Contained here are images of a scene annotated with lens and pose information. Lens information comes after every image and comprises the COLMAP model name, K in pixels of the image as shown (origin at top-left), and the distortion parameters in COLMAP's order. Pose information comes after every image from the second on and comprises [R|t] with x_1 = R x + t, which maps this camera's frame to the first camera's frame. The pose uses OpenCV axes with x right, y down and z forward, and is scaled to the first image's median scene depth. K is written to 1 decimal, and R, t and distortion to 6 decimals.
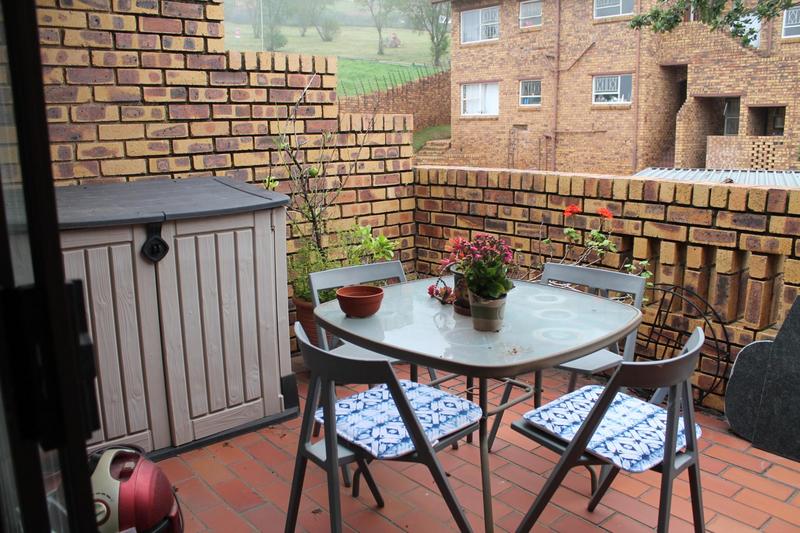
lens RADIAL K [[678.7, 0, 405.7], [0, 678.7, 266.2], [0, 0, 1]] dist [-0.163807, 0.149067]
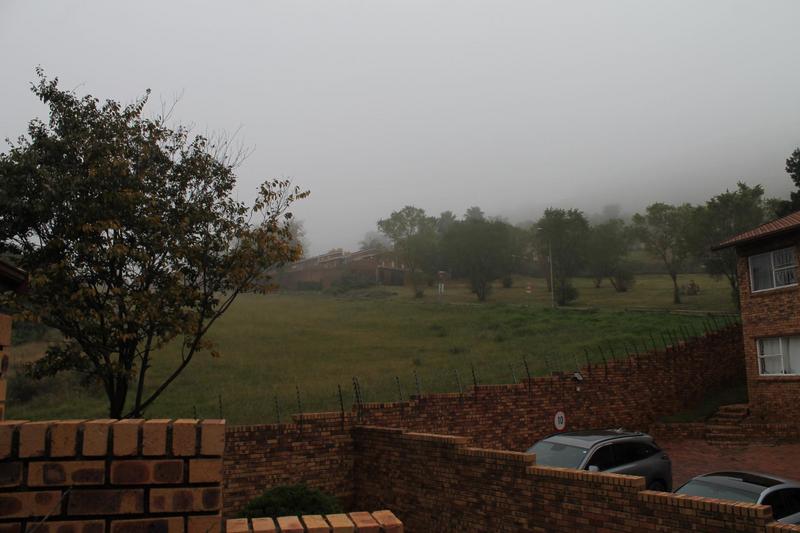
lens RADIAL K [[678.7, 0, 405.7], [0, 678.7, 266.2], [0, 0, 1]] dist [-0.163807, 0.149067]
pose [[0.902310, -0.070535, -0.425279, 0.041218], [-0.085780, 0.937418, -0.337476, -0.041023], [0.422468, 0.340988, 0.839790, 0.088603]]
